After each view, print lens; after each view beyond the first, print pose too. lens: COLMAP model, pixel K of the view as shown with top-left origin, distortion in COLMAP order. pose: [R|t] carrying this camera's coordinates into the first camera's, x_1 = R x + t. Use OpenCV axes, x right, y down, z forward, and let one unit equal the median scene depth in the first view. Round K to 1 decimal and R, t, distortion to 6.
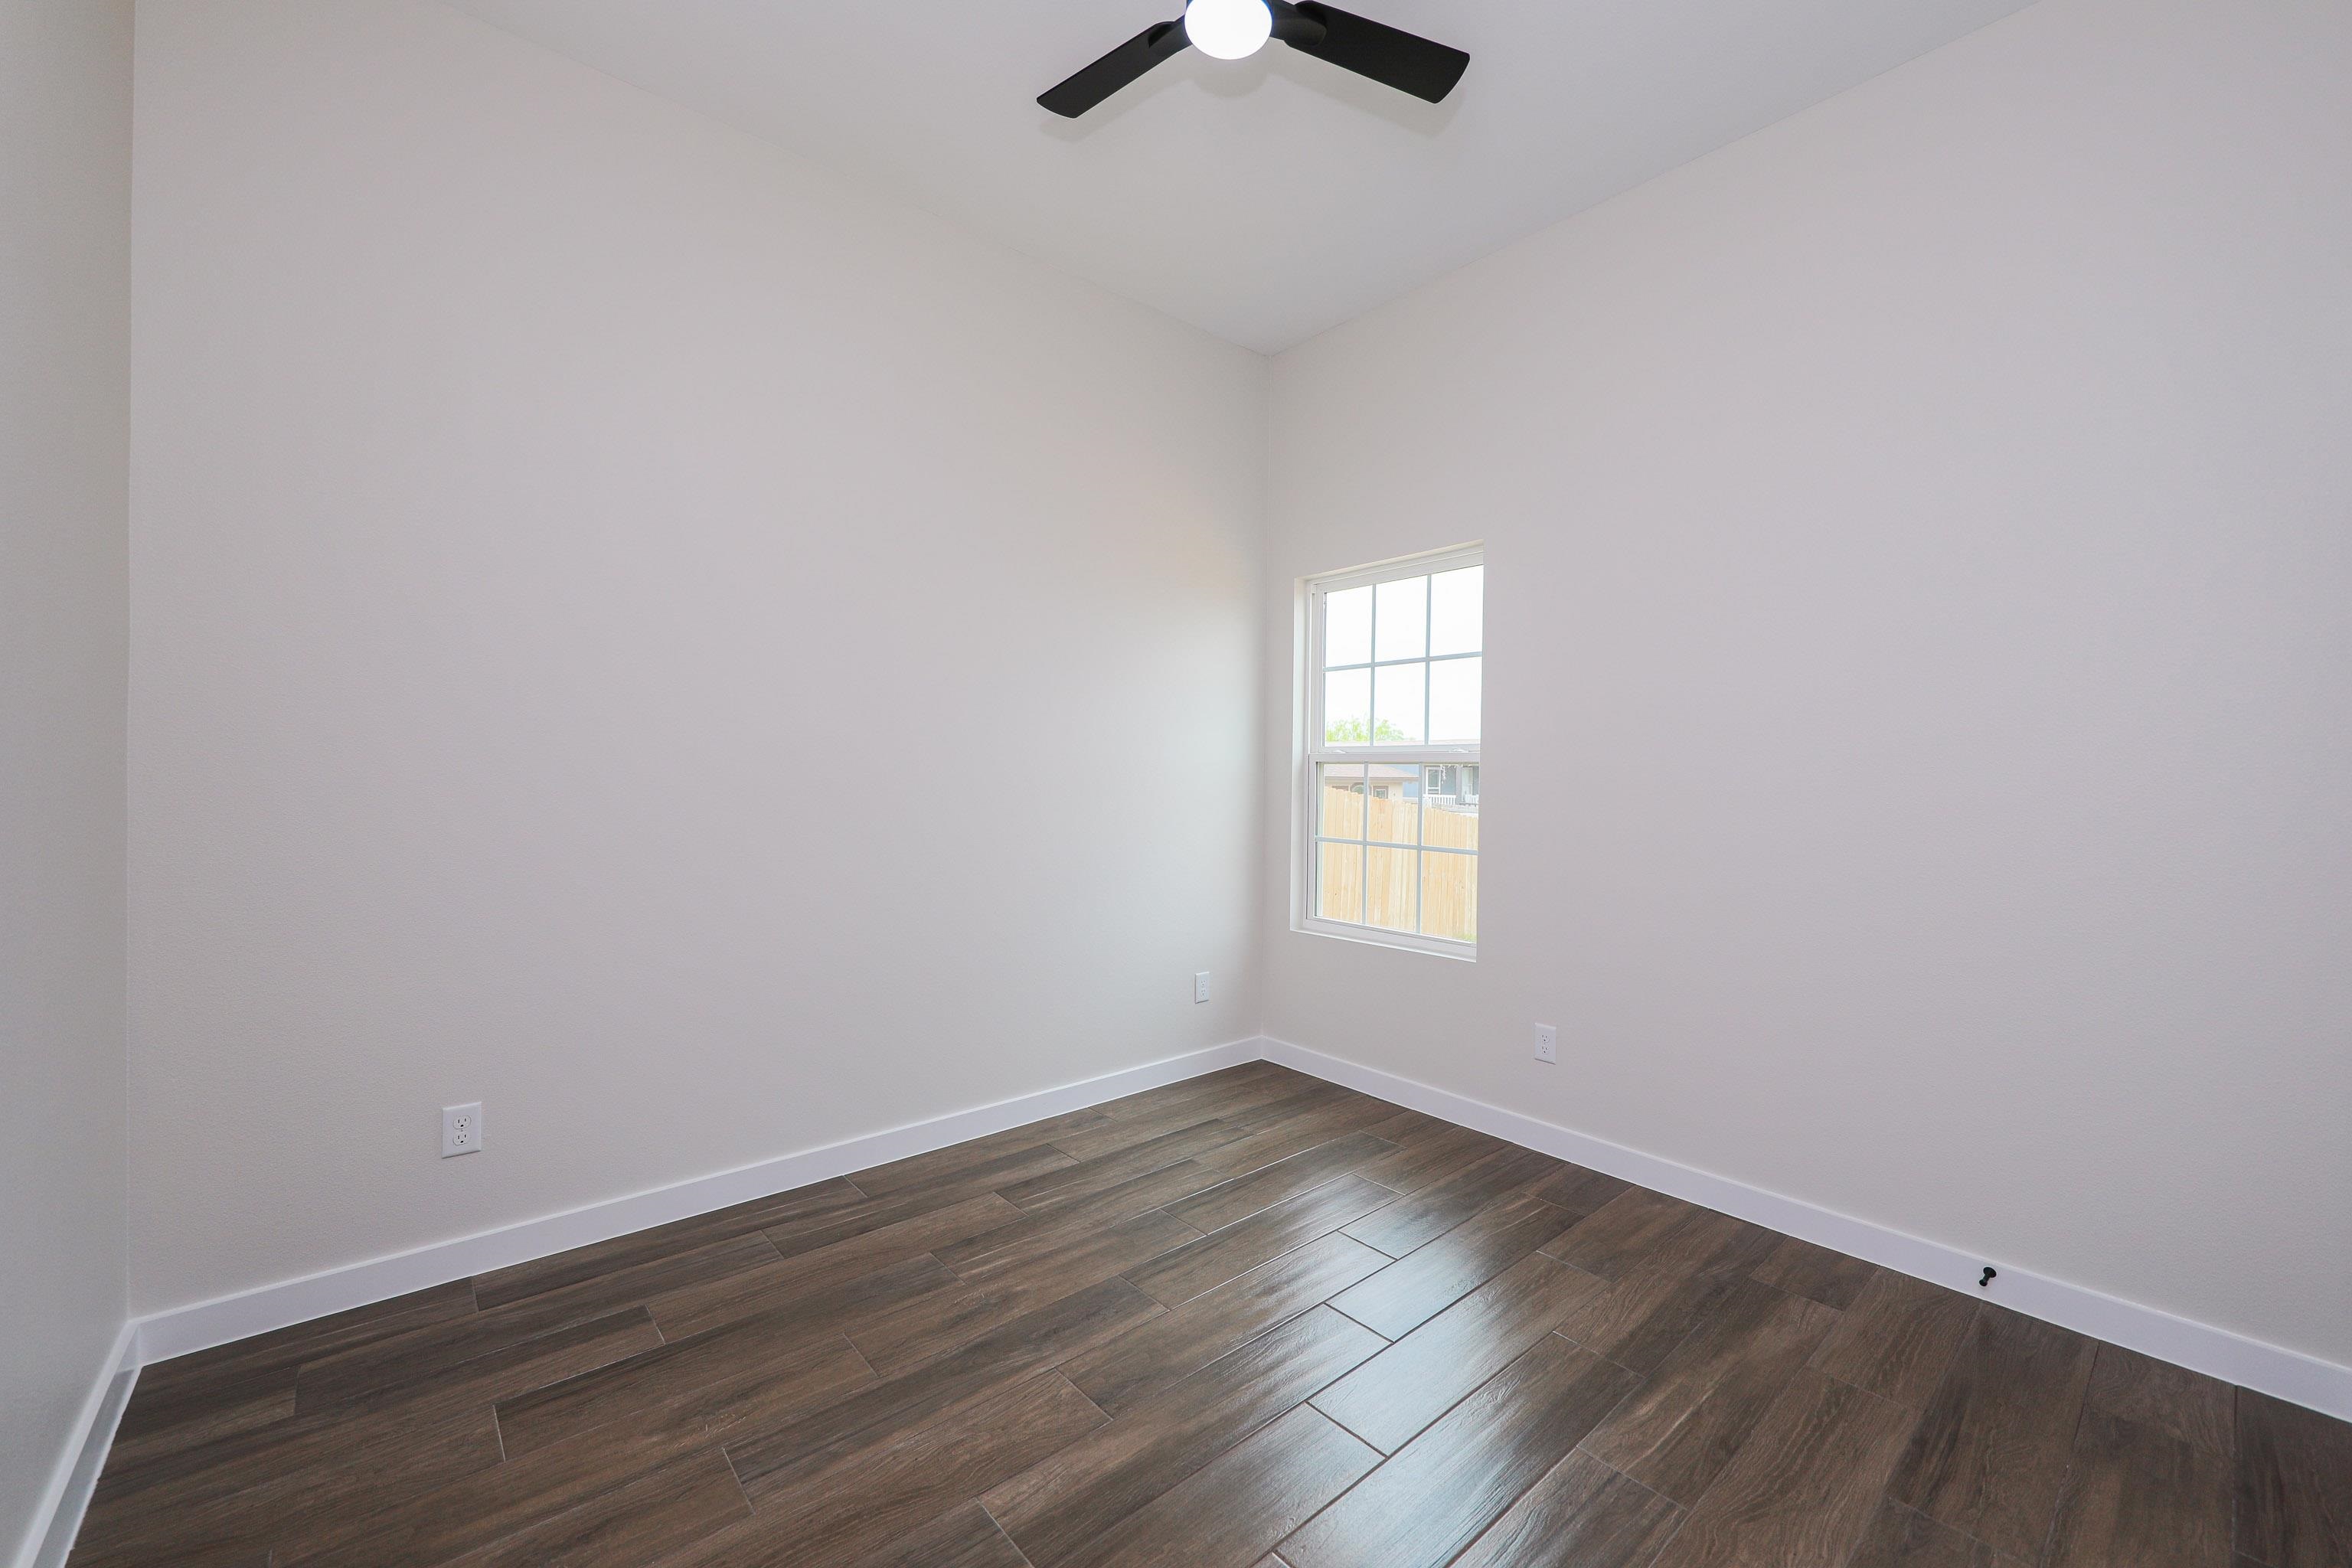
lens RADIAL K [[938.4, 0, 1179.9], [0, 938.4, 745.4], [0, 0, 1]] dist [0.007357, -0.000462]
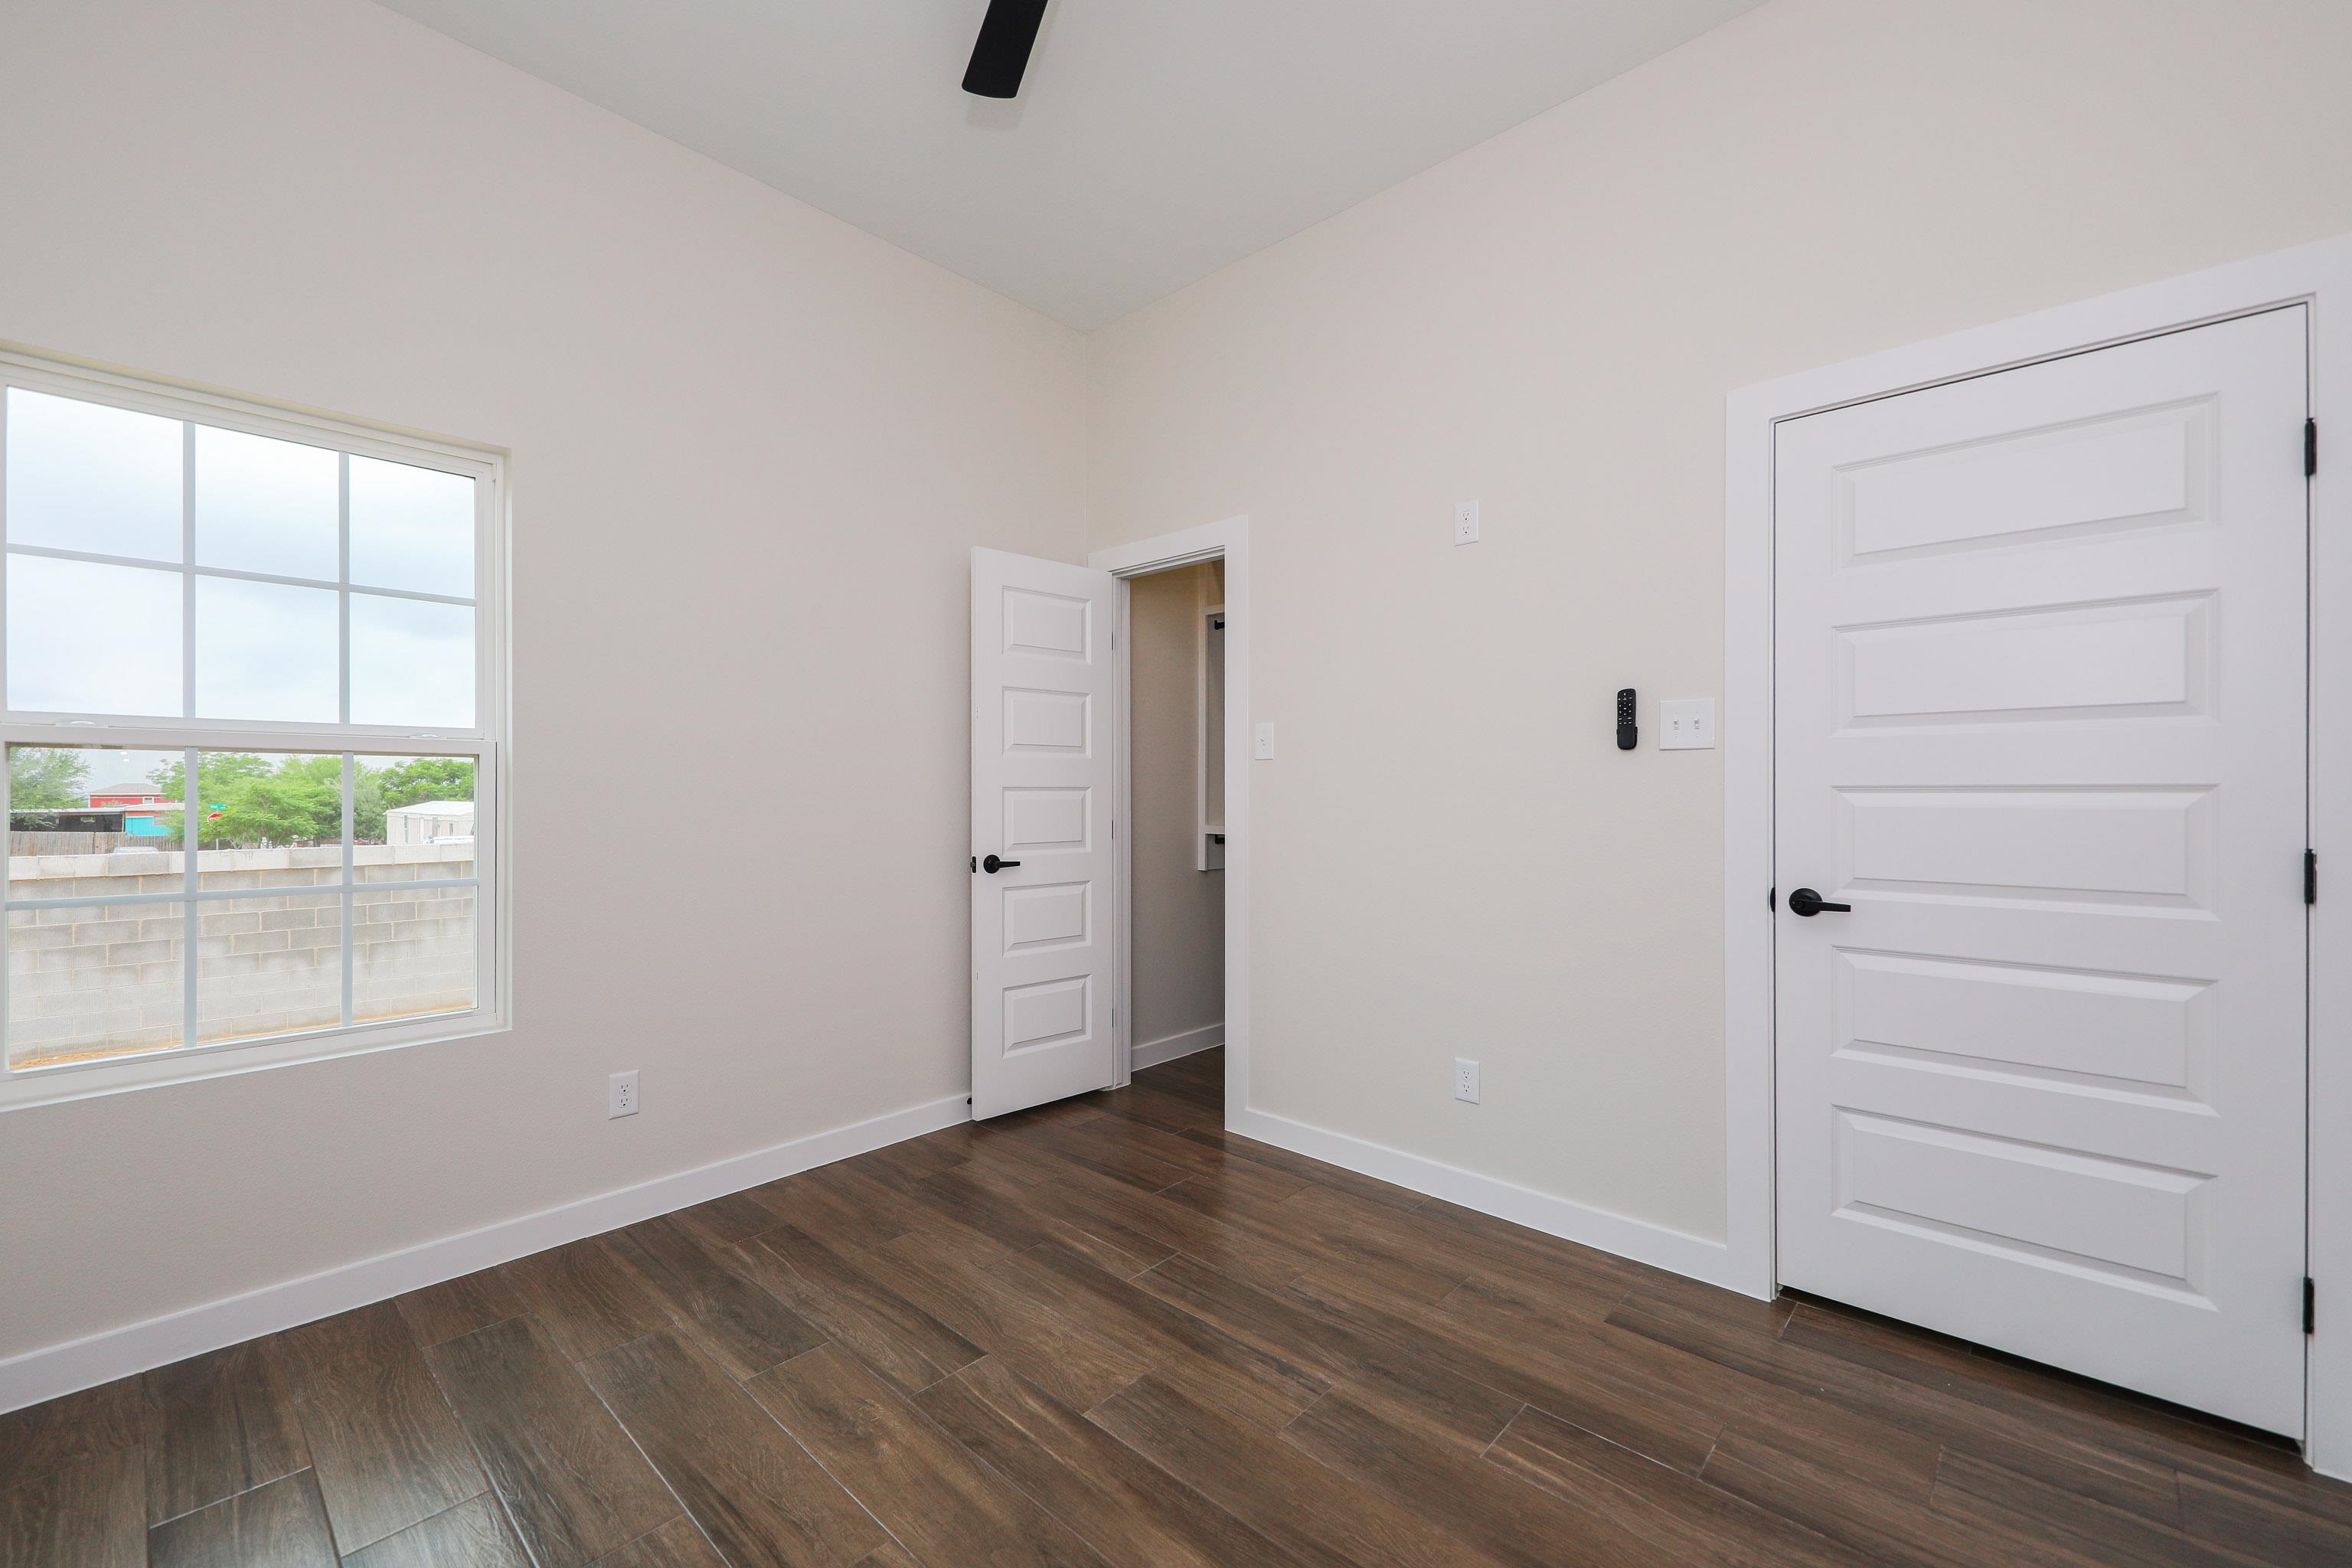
lens RADIAL K [[953.6, 0, 1186.1], [0, 953.6, 770.8], [0, 0, 1]] dist [0.006789, -0.000587]
pose [[-0.108711, 0.007573, 0.994045, -0.553974], [-0.023940, 0.999661, -0.010234, 0.028767], [-0.993785, -0.024910, -0.108493, 0.655478]]
